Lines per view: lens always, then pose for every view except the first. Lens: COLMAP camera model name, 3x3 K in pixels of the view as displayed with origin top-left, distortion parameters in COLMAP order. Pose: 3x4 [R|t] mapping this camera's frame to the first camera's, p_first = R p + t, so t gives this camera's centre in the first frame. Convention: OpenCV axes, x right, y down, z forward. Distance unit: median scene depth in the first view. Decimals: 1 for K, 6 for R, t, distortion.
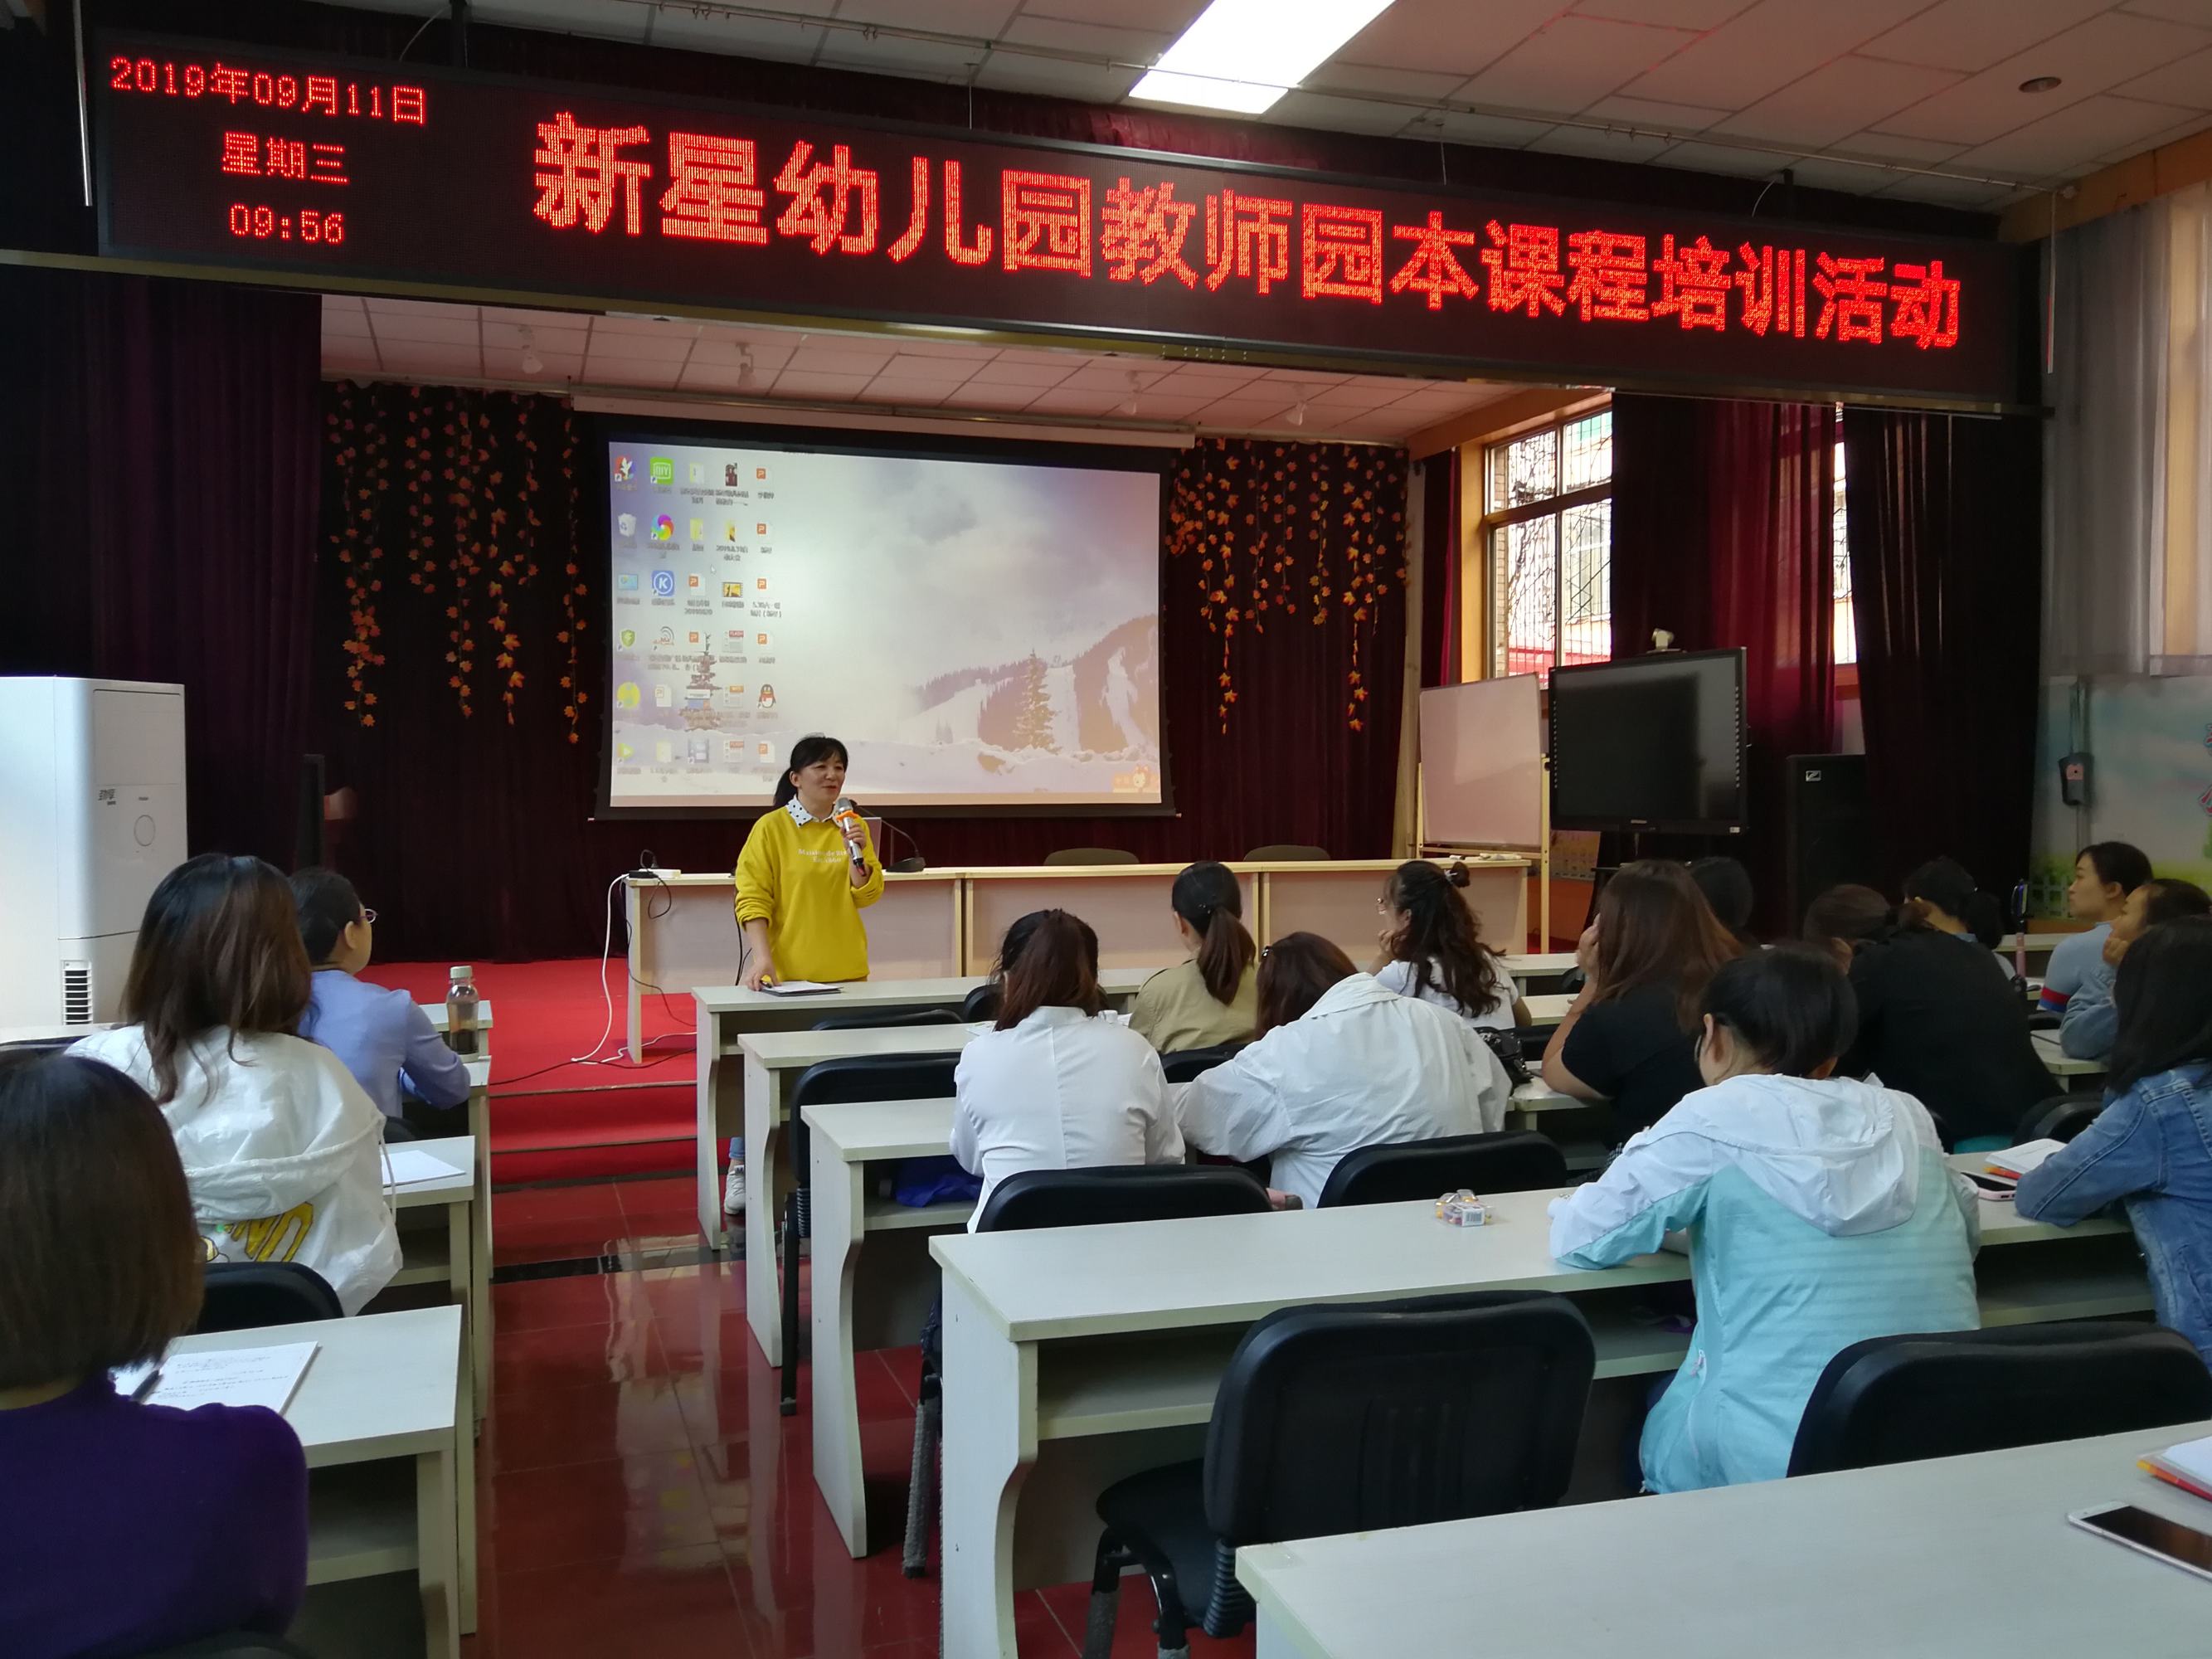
lens RADIAL K [[1737.9, 0, 1068.3], [0, 1737.9, 834.4], [0, 0, 1]] dist [0.051831, -0.063015]
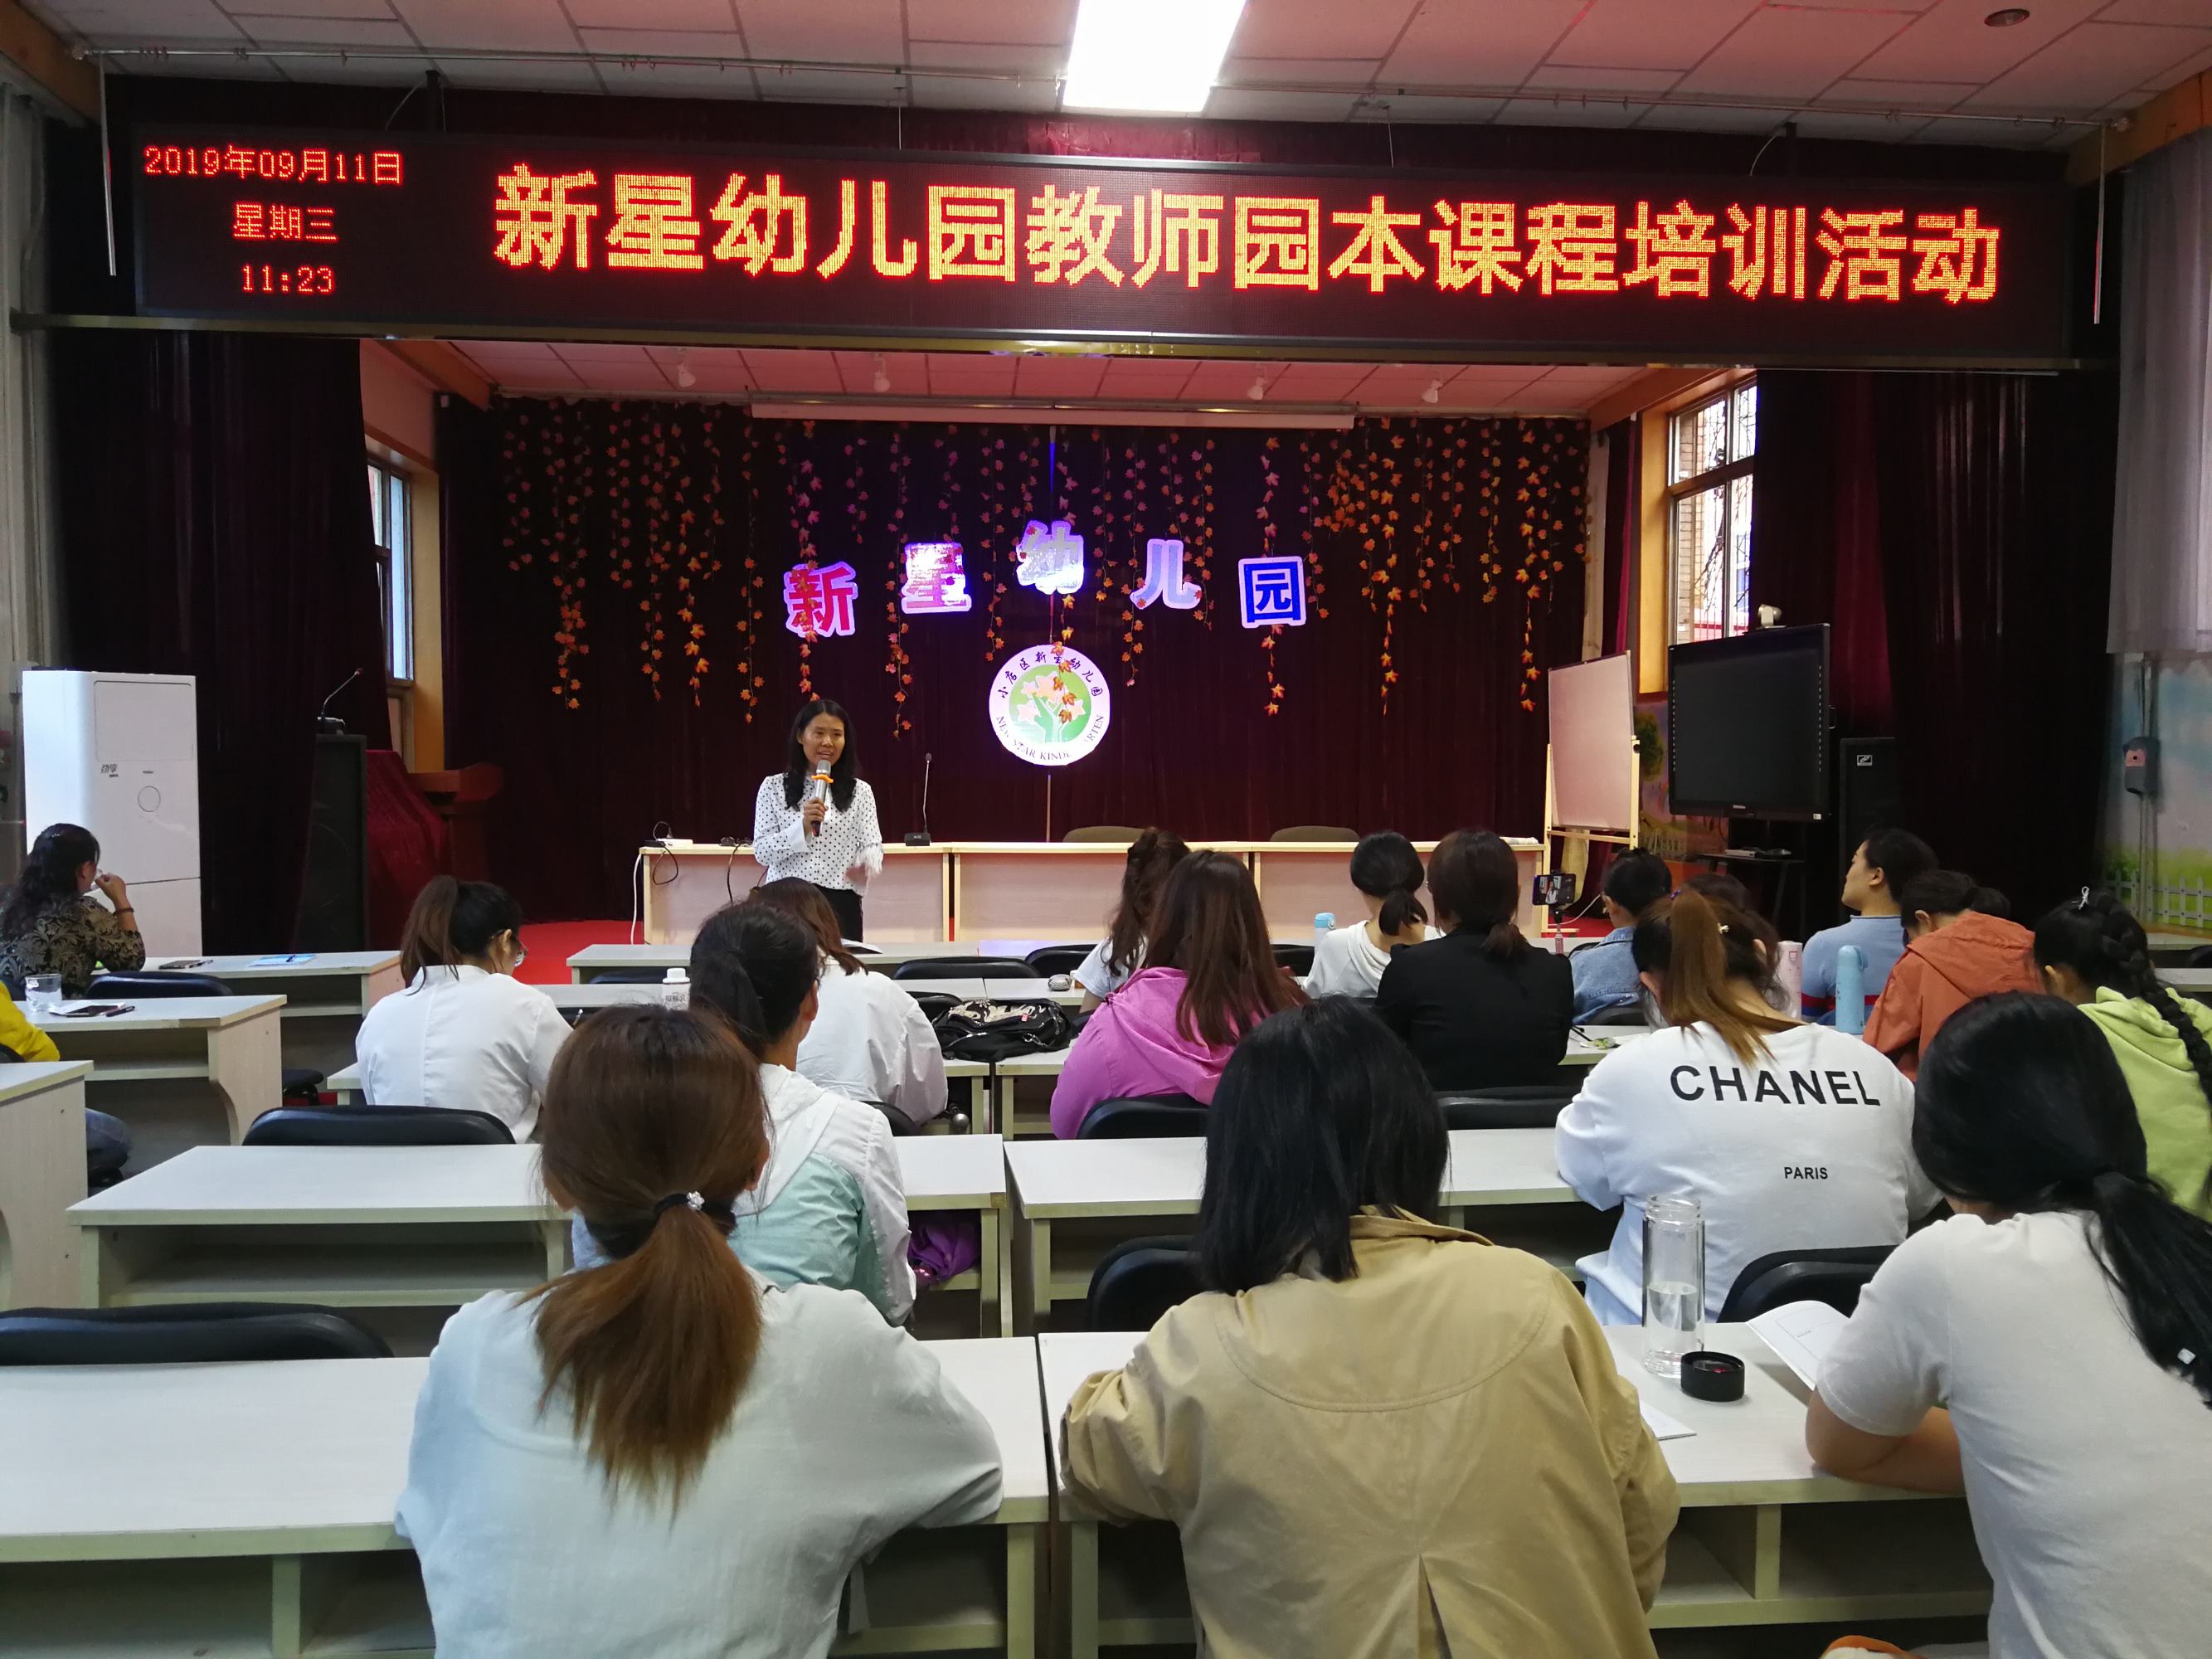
lens RADIAL K [[1722.2, 0, 1140.7], [0, 1722.2, 837.5], [0, 0, 1]] dist [0.038678, -0.040295]
pose [[0.974912, 0.015728, -0.222035, 0.278815], [-0.012125, 0.999772, 0.017582, -0.003312], [0.222261, -0.014449, 0.974880, -0.002427]]
